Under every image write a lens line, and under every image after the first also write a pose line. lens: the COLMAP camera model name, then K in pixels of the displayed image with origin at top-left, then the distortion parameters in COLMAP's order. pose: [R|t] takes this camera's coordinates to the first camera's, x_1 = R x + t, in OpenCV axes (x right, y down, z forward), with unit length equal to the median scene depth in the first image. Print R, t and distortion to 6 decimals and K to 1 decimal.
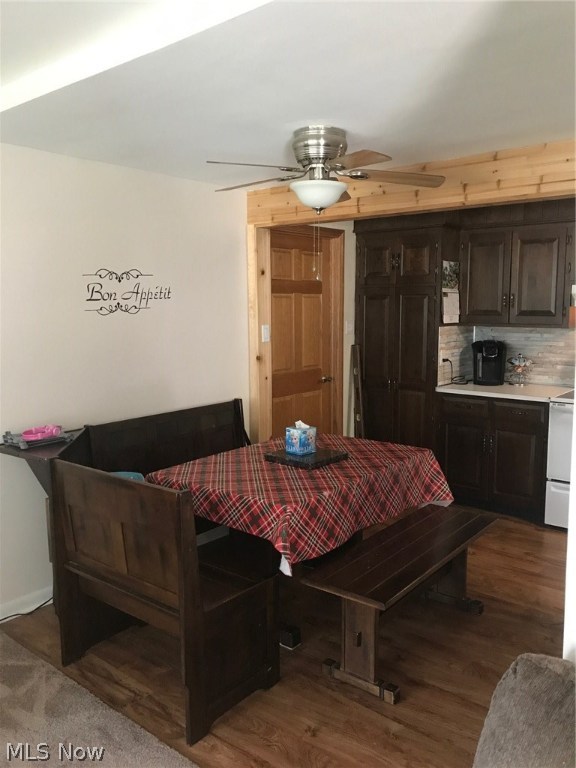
lens RADIAL K [[631.7, 0, 288.7], [0, 631.7, 382.7], [0, 0, 1]] dist [0.005570, -0.002052]
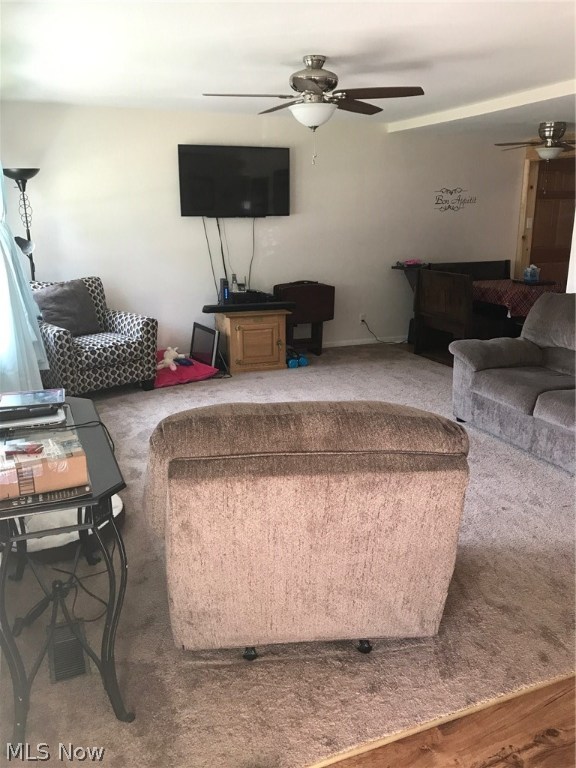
lens RADIAL K [[631.7, 0, 292.6], [0, 631.7, 384.1], [0, 0, 1]] dist [0.005570, -0.002052]
pose [[0.891027, 0.126193, -0.436057, 0.247441], [-0.059864, 0.984859, 0.162691, 0.143905], [0.449985, -0.118858, 0.885091, -1.124406]]
